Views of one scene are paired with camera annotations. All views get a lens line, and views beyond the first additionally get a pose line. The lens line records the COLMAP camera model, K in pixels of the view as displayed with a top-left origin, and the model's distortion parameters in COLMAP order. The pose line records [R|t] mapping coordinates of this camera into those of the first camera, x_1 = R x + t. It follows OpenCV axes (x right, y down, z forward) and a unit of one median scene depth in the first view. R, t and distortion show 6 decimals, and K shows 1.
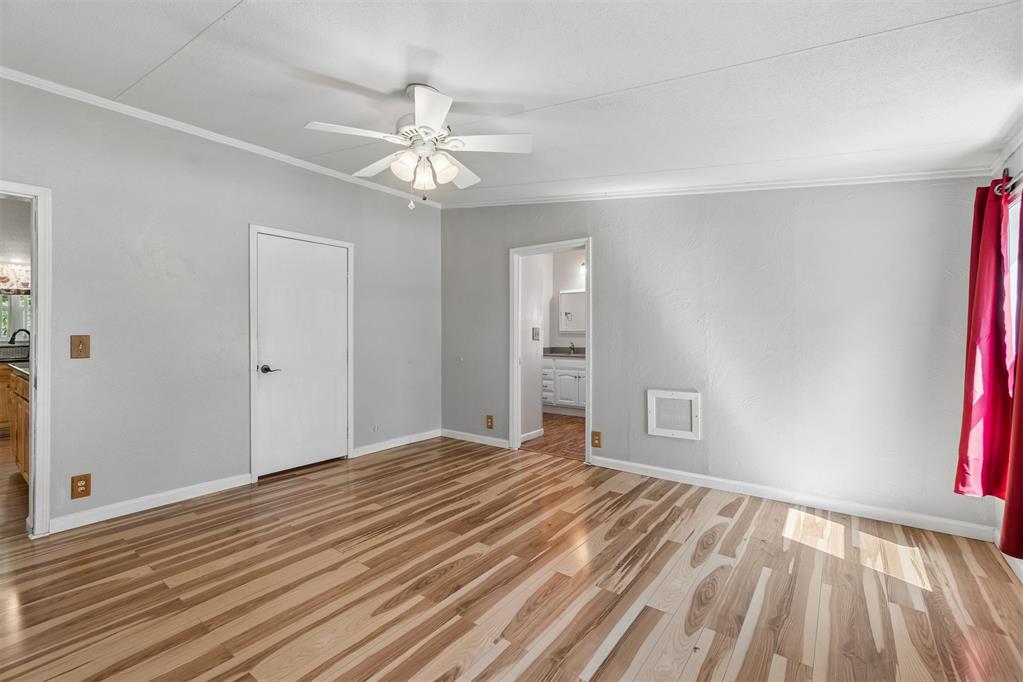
lens RADIAL K [[441.3, 0, 511.4], [0, 441.3, 333.9], [0, 0, 1]] dist [-0.005769, 0.002210]
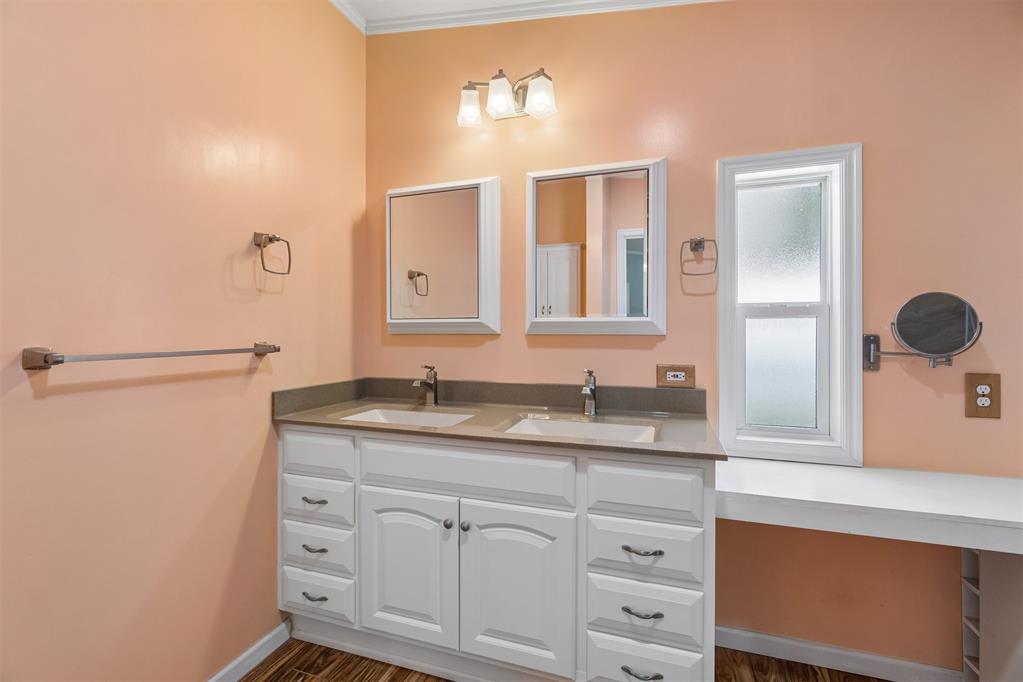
lens RADIAL K [[441.3, 0, 511.3], [0, 441.3, 334.2], [0, 0, 1]] dist [-0.005769, 0.002210]
pose [[0.946142, -0.000293, 0.323752, 0.177629], [0.000254, 1.000000, 0.000165, 0.000076], [-0.323752, -0.000074, 0.946142, 1.331277]]
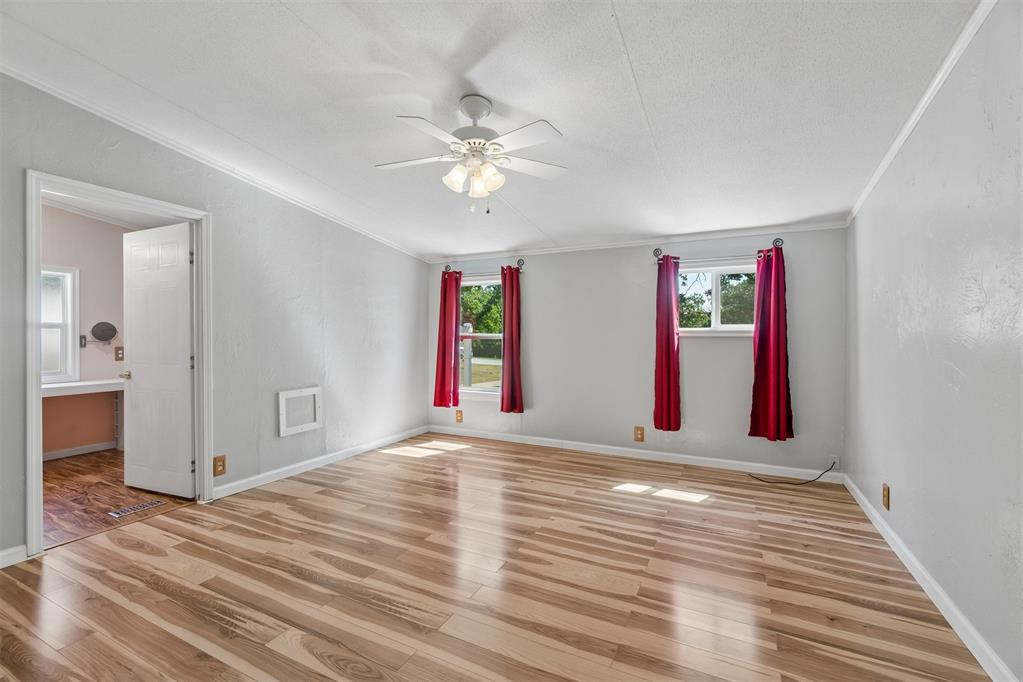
lens RADIAL K [[441.3, 0, 514.3], [0, 441.3, 338.0], [0, 0, 1]] dist [-0.005769, 0.002210]
pose [[-0.190634, -0.004232, 0.981652, -0.771250], [-0.002083, 0.999990, 0.003907, 0.001246], [-0.981659, -0.001300, -0.190641, 0.685952]]
